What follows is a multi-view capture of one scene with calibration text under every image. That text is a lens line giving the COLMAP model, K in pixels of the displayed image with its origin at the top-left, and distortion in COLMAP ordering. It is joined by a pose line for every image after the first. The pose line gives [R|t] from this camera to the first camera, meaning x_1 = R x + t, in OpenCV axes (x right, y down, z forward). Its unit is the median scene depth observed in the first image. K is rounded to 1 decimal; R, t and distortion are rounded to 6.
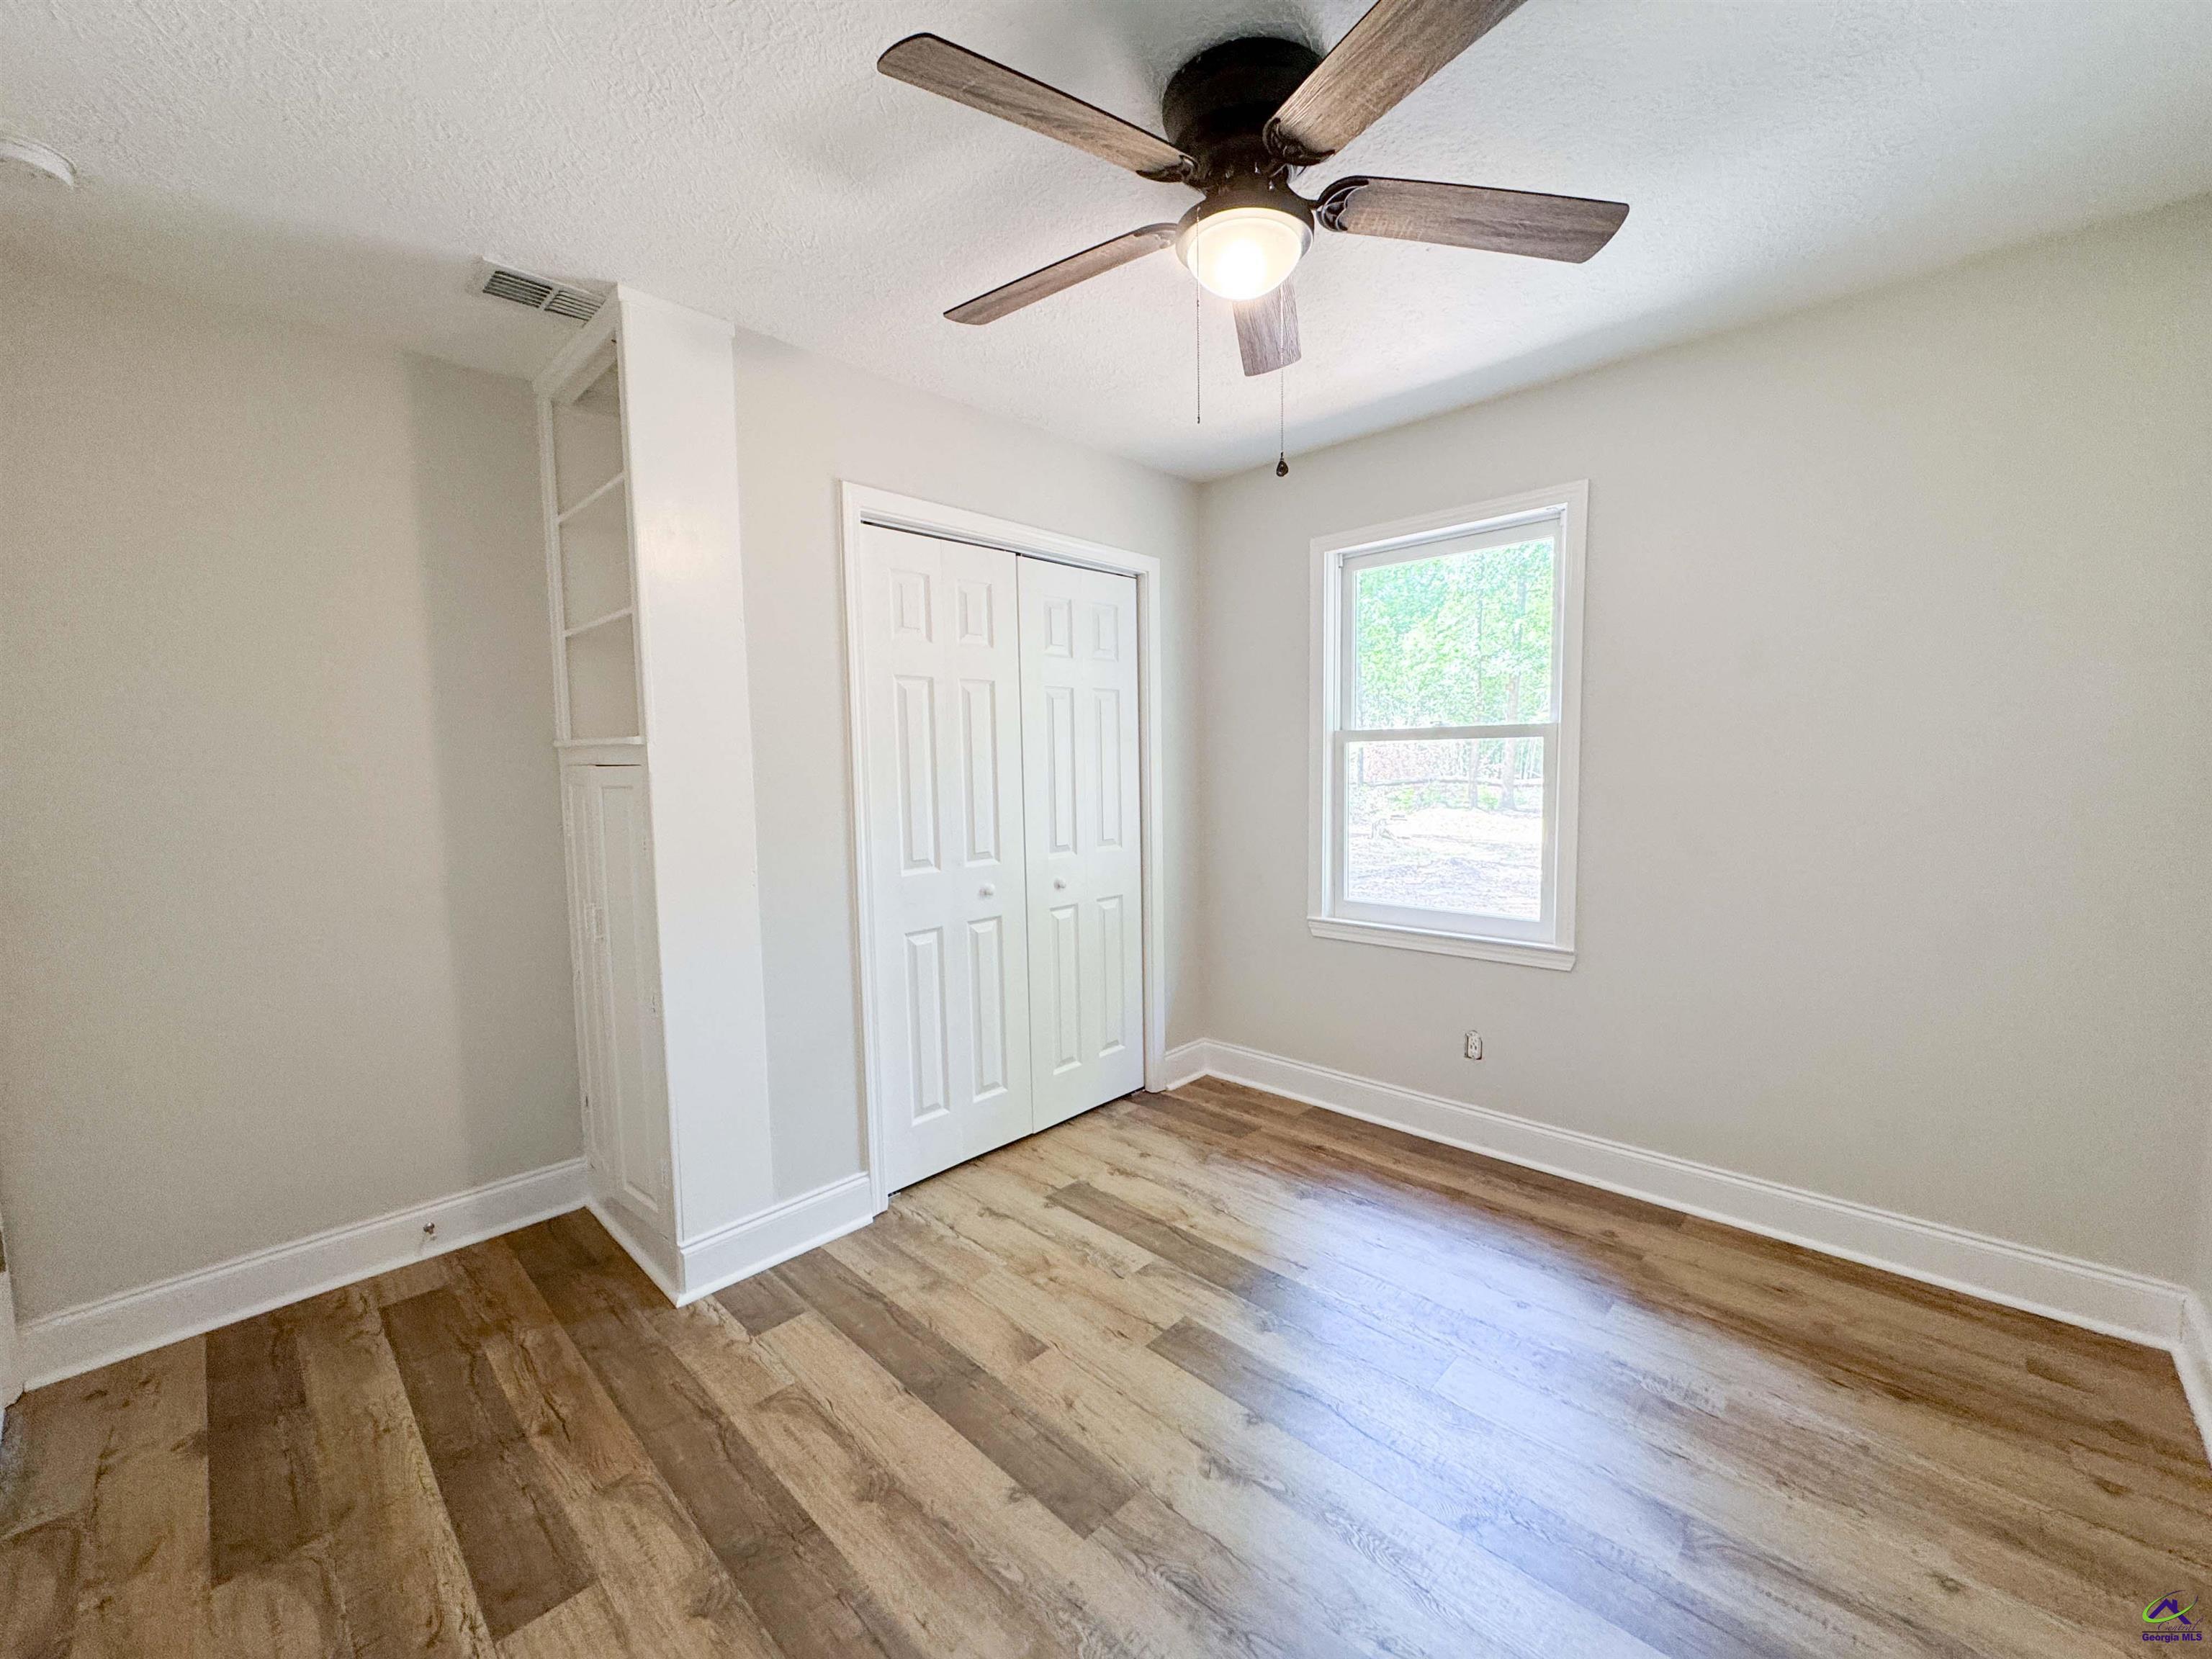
lens RADIAL K [[890.7, 0, 1105.3], [0, 890.7, 828.8], [0, 0, 1]] dist [0.001161, 0.000109]
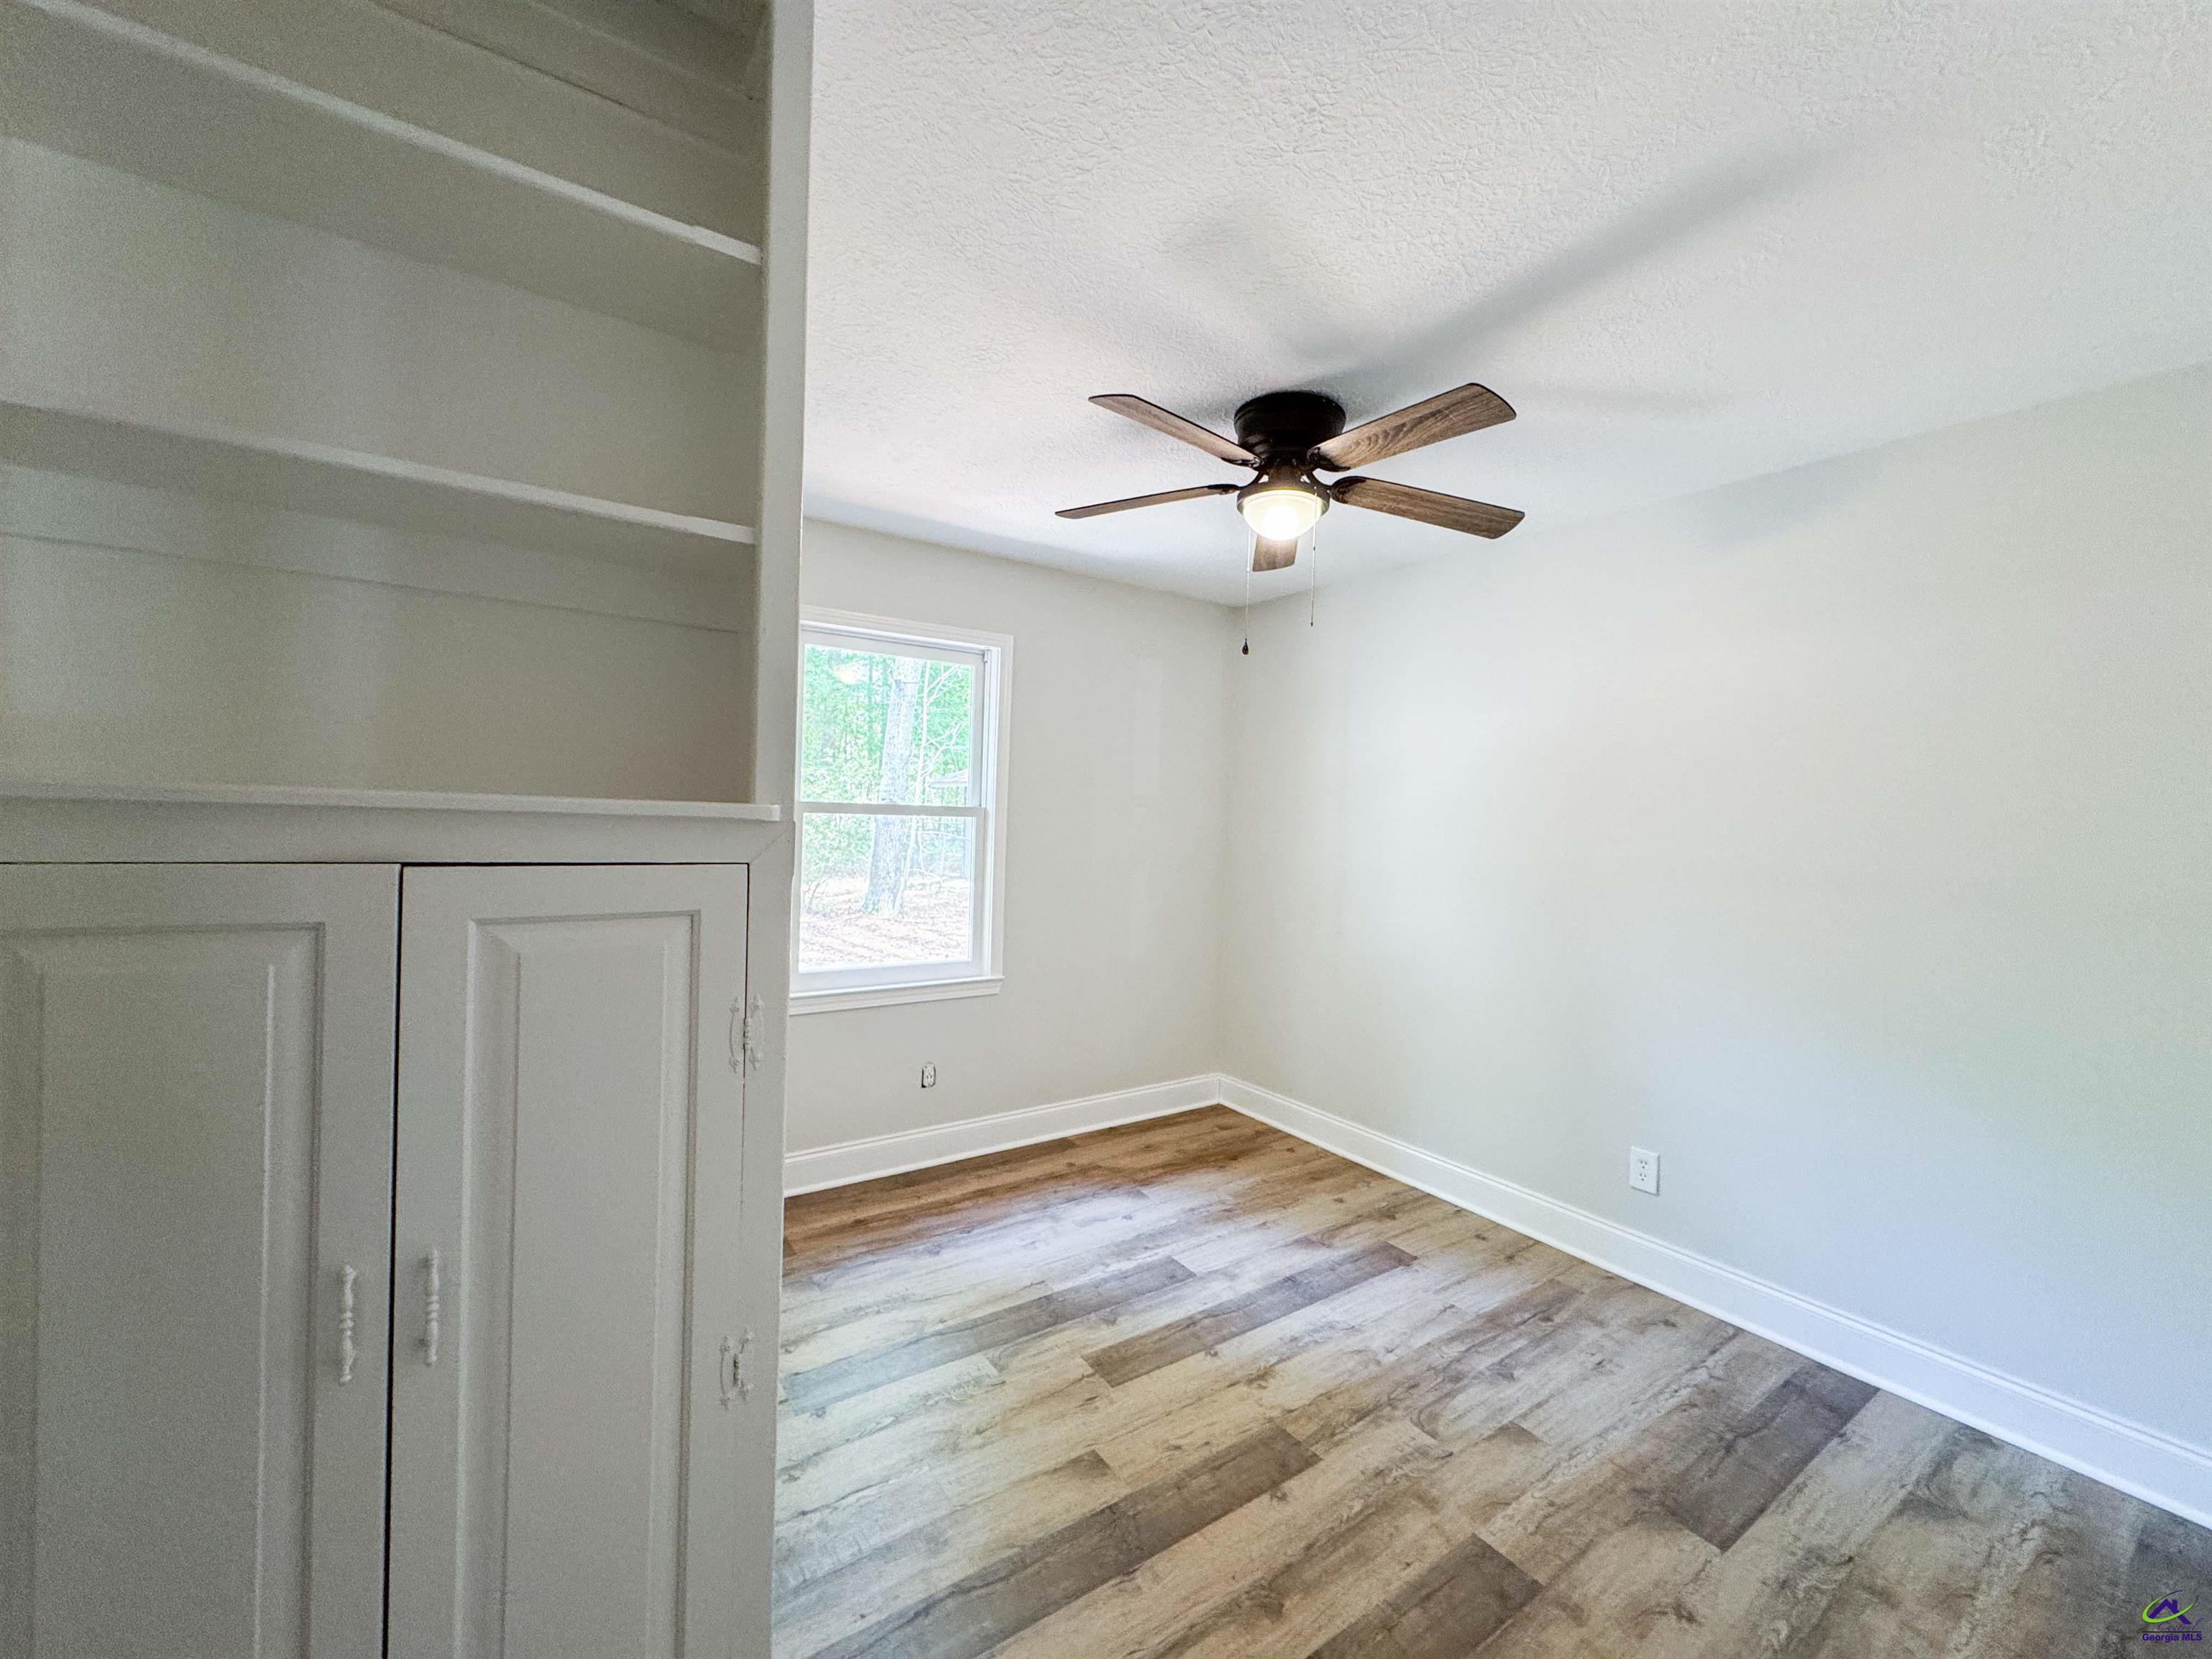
lens RADIAL K [[890.7, 0, 1104.3], [0, 890.7, 832.8], [0, 0, 1]] dist [0.001161, 0.000109]
pose [[0.189060, 0.004014, 0.981957, -1.026789], [0.038367, 0.999198, -0.011471, -0.082278], [-0.981216, 0.039844, 0.188754, 0.780978]]
